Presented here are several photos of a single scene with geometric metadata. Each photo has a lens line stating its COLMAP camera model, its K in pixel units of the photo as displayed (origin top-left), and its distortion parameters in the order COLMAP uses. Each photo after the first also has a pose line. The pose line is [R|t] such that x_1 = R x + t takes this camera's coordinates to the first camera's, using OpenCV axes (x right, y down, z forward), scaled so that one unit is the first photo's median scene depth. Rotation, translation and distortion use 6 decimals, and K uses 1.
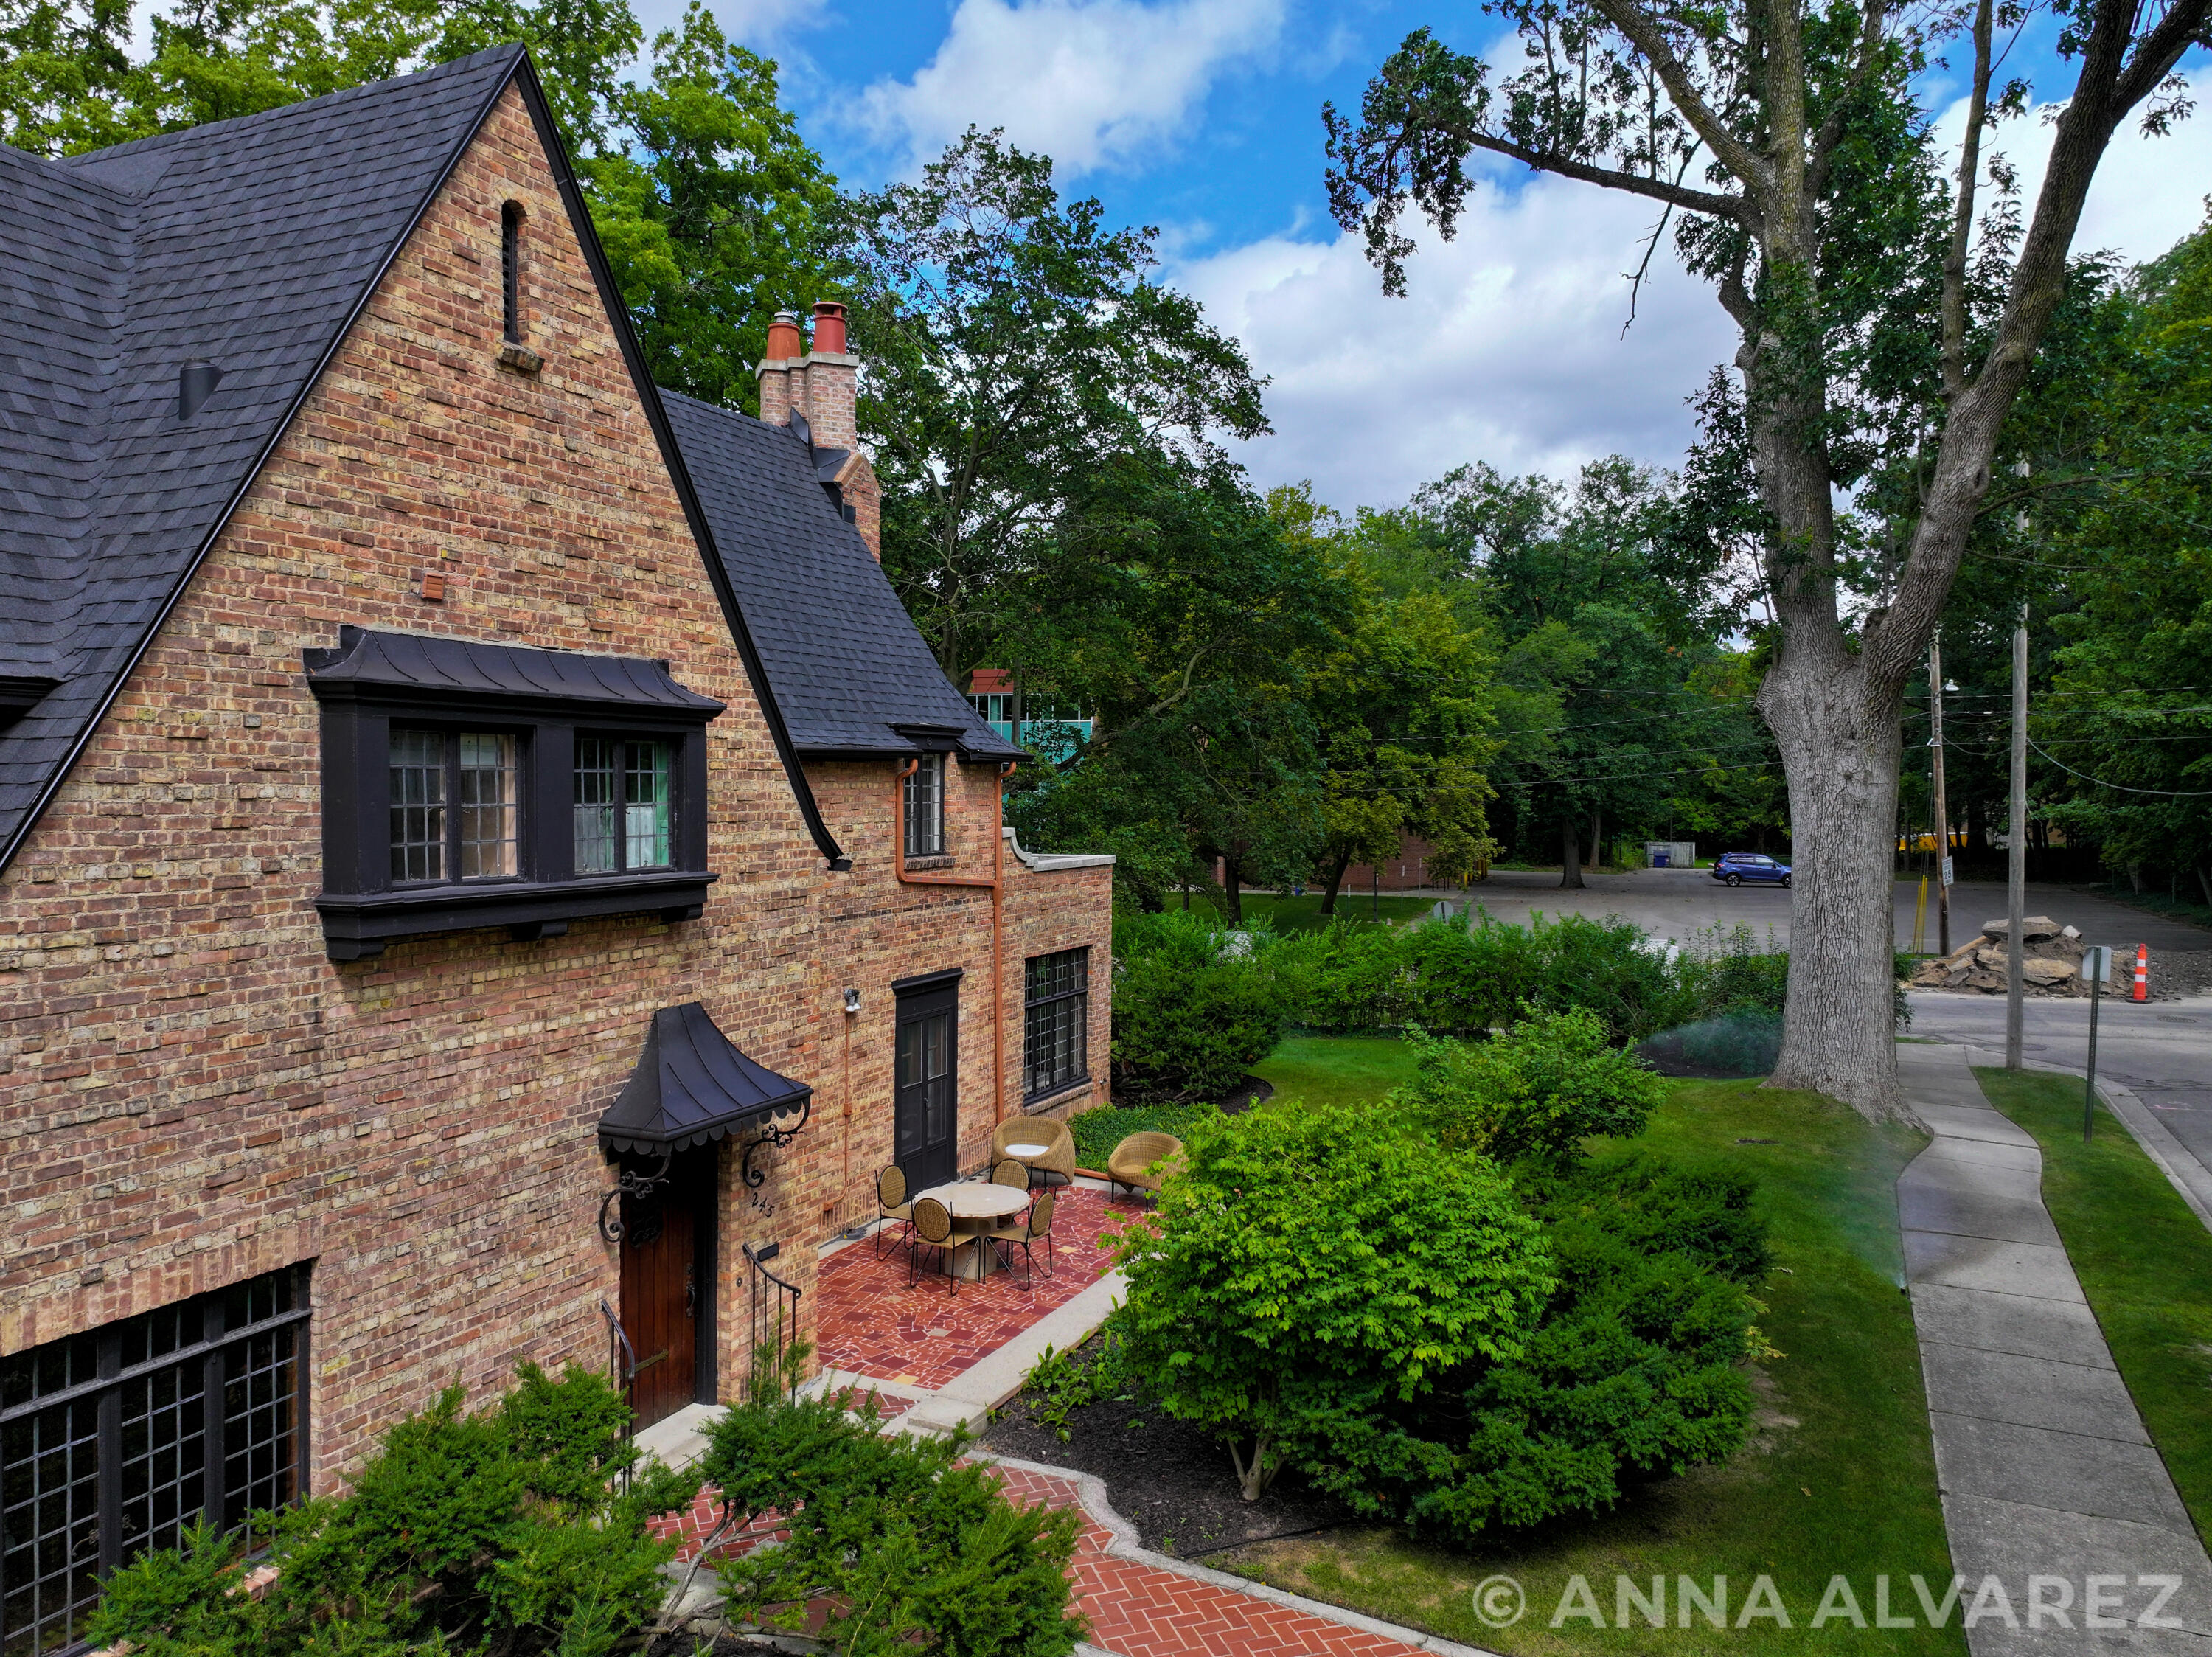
lens RADIAL K [[1551.3, 0, 1106.0], [0, 1551.3, 828.5], [0, 0, 1]] dist [0.008041, 0.002426]
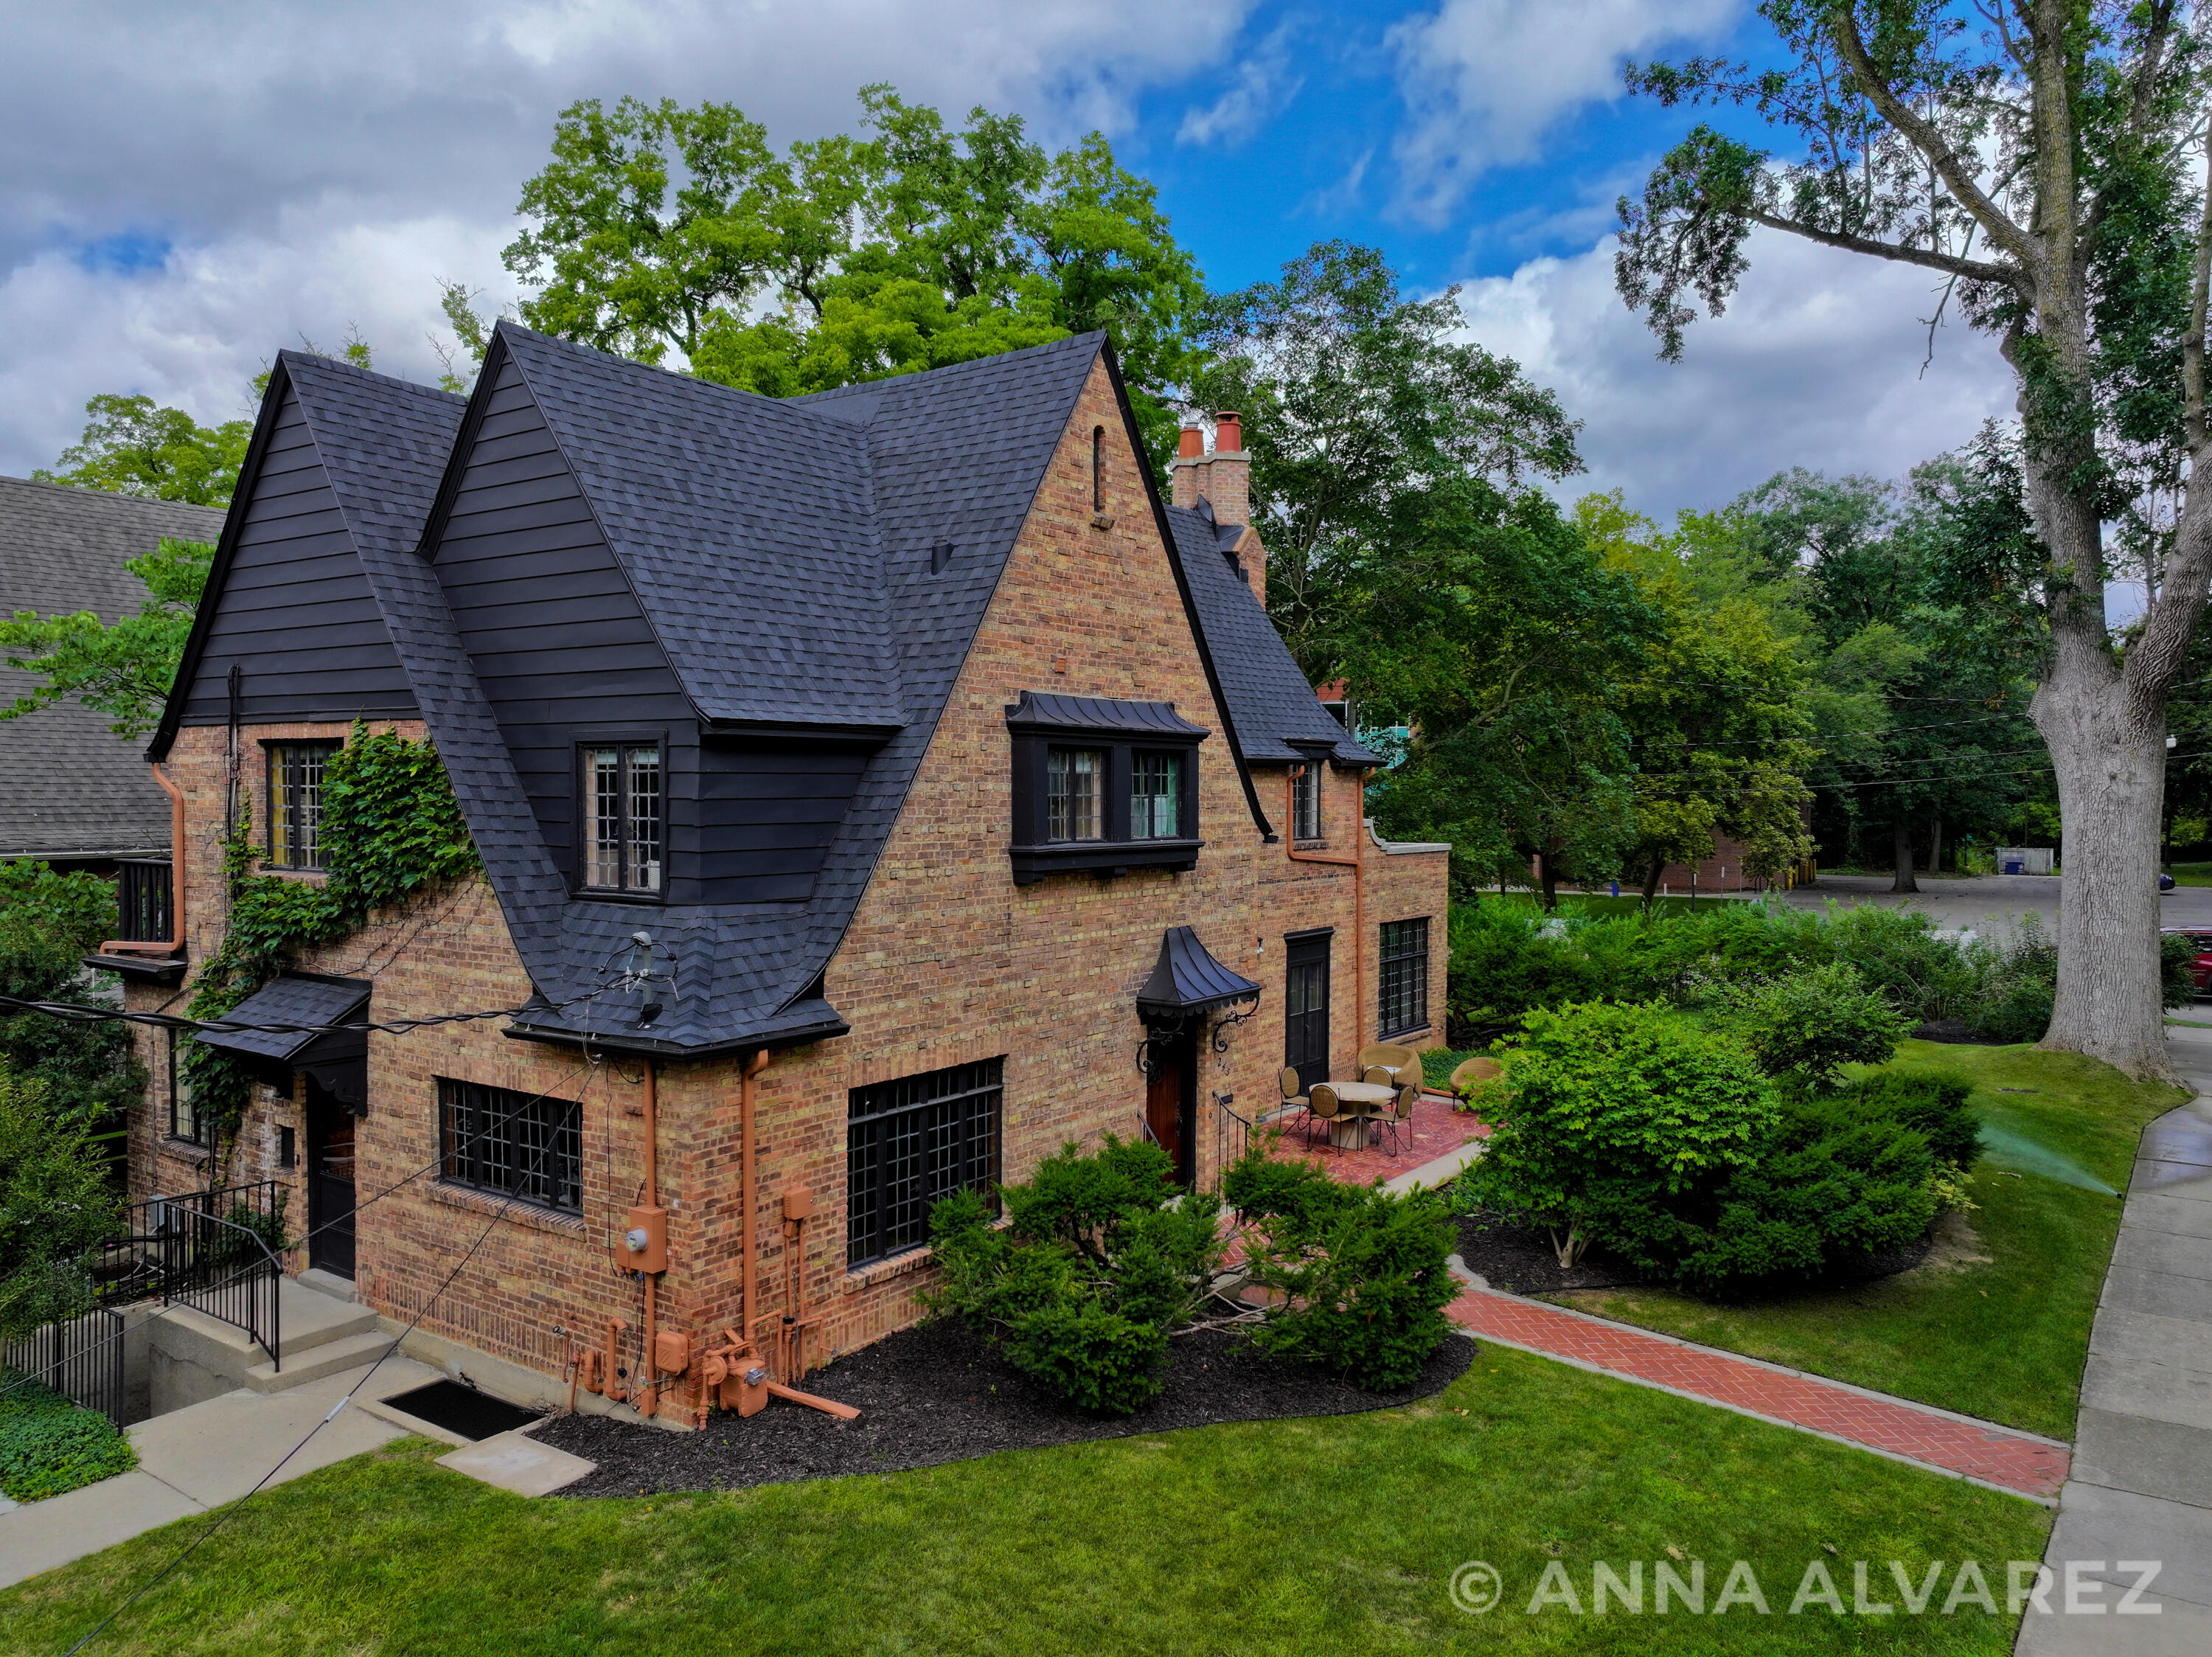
lens RADIAL K [[1556.8, 0, 1106.0], [0, 1556.8, 828.5], [0, 0, 1]] dist [0.002410, -0.001908]
pose [[0.981229, 0.002268, -0.192833, -0.050001], [-0.003013, 0.999989, -0.003573, 0.022509], [0.192823, 0.004087, 0.981225, -0.529531]]
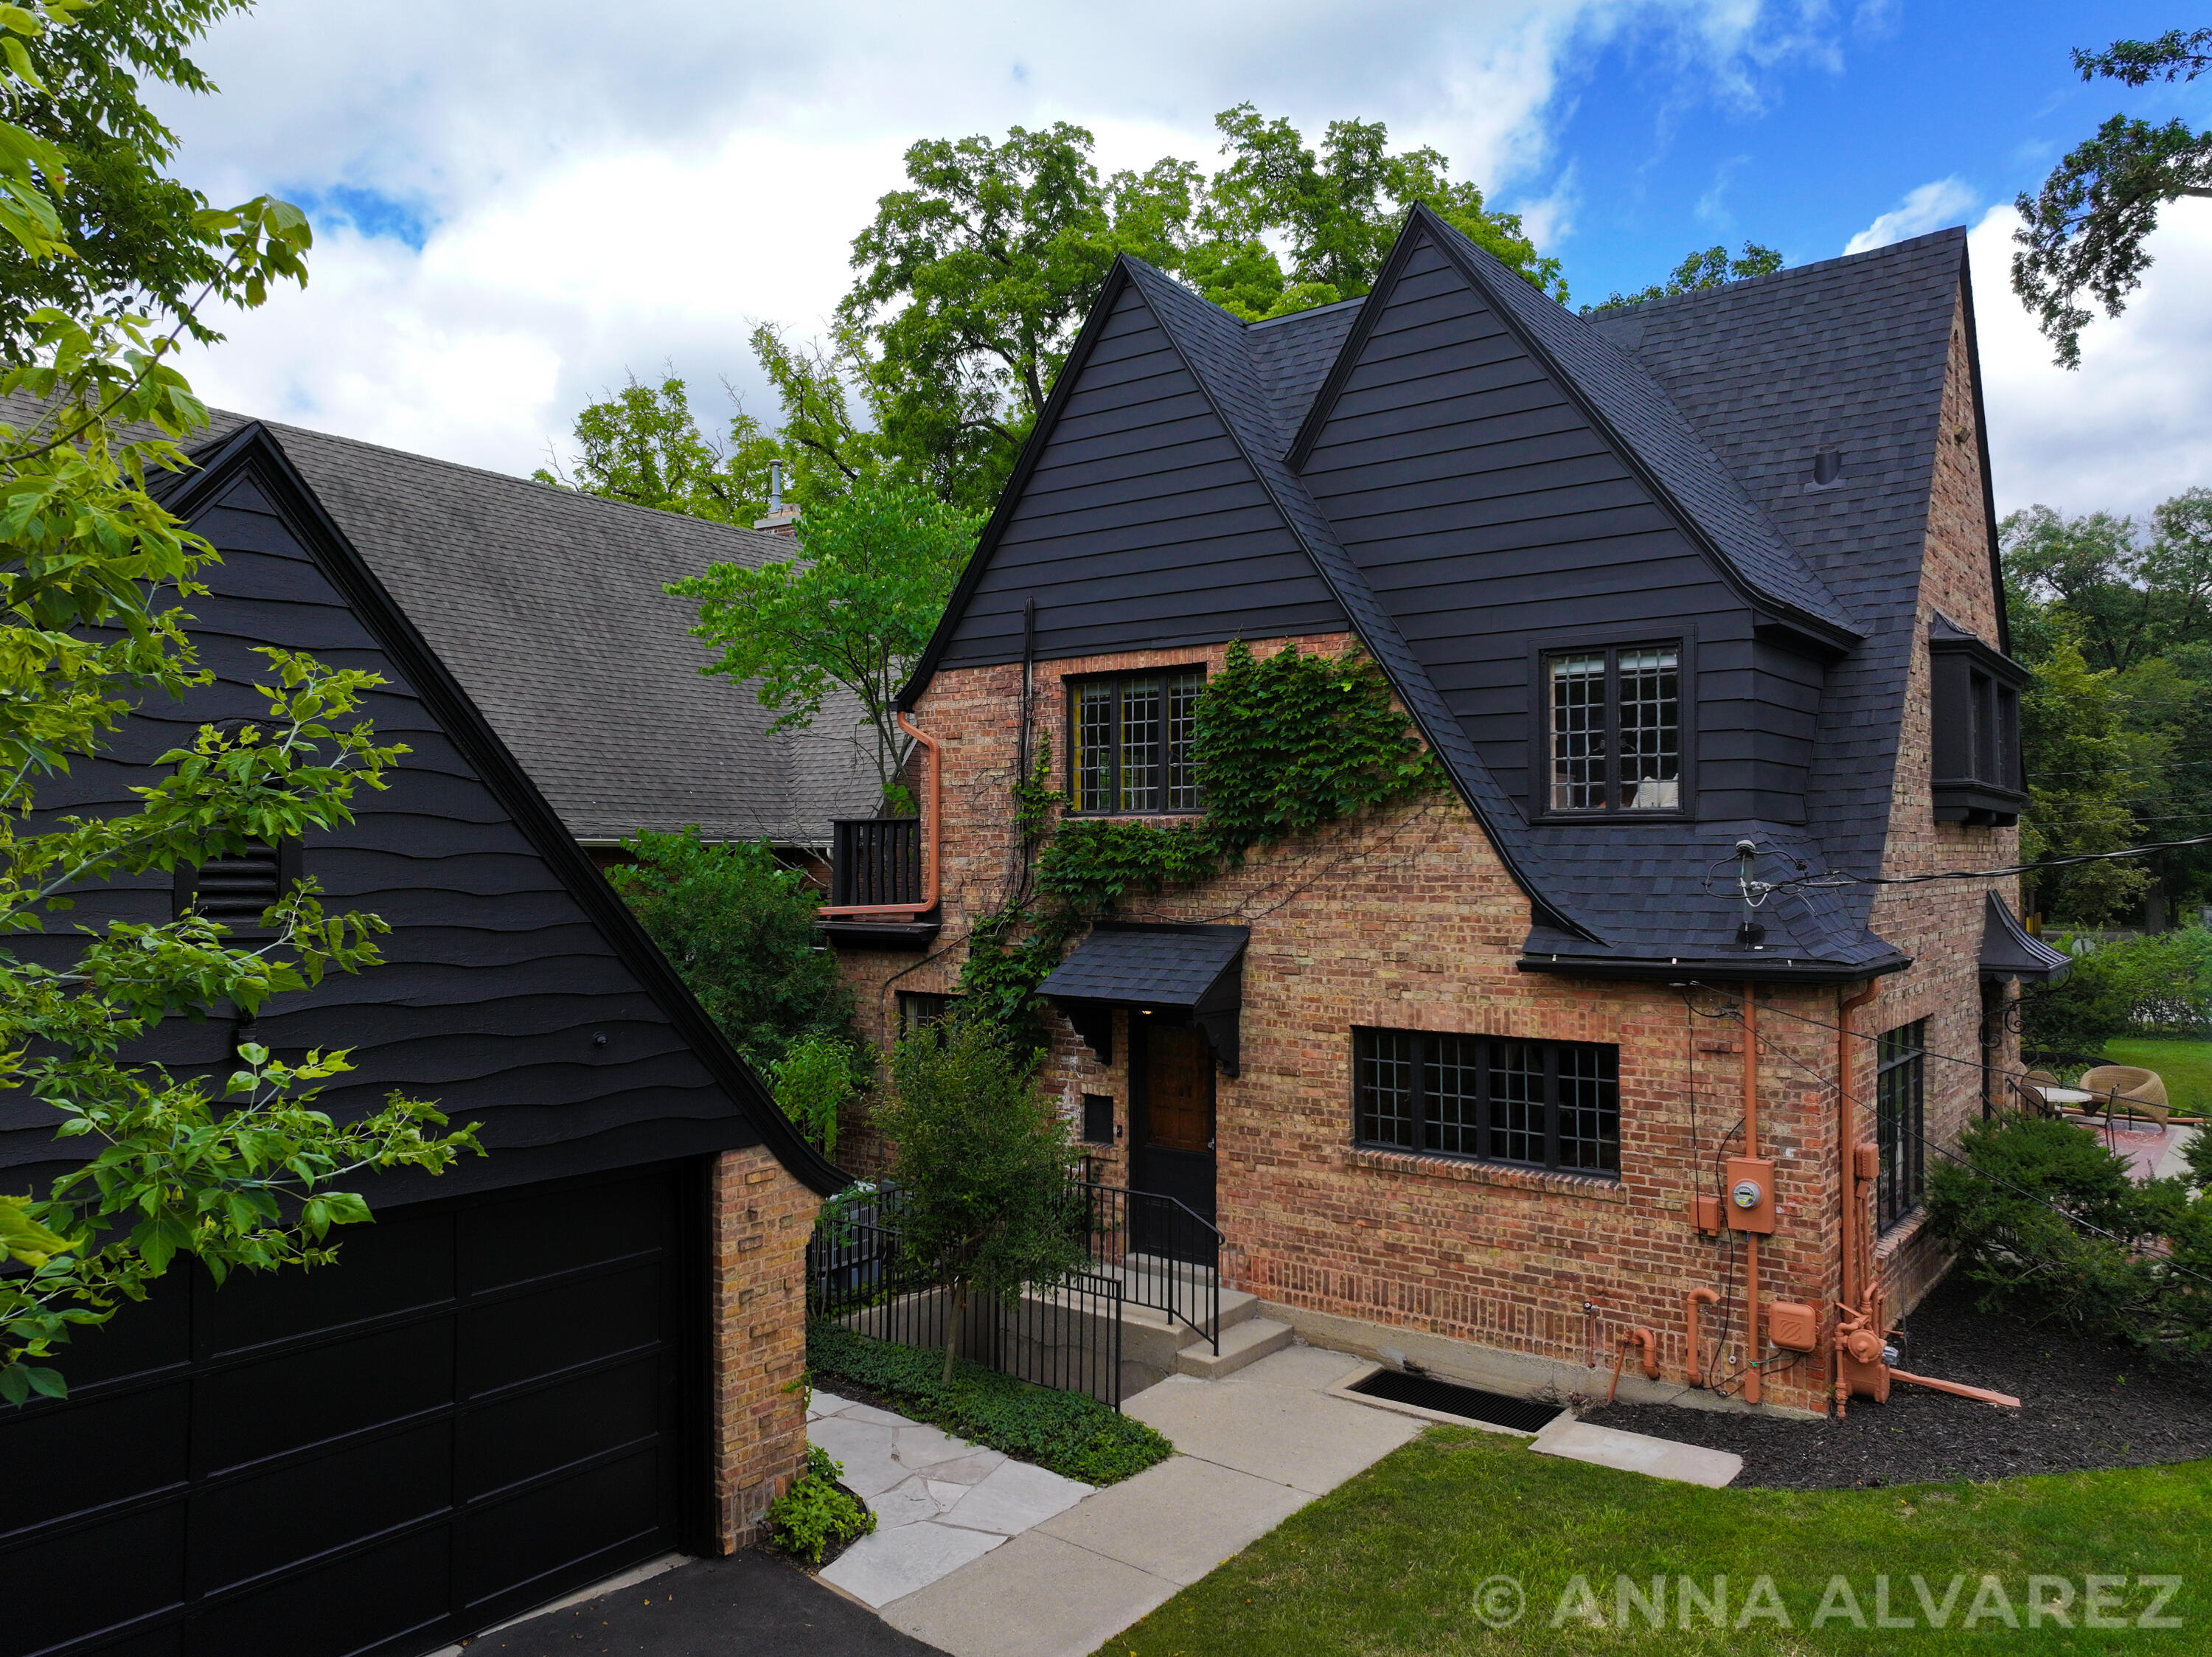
lens RADIAL K [[1548.2, 0, 1106.0], [0, 1548.2, 828.5], [0, 0, 1]] dist [0.005722, 0.001472]
pose [[0.971911, -0.010907, -0.235097, -0.727896], [-0.001384, 0.998643, -0.052052, 0.133618], [0.235346, 0.050915, 0.970577, -0.538858]]
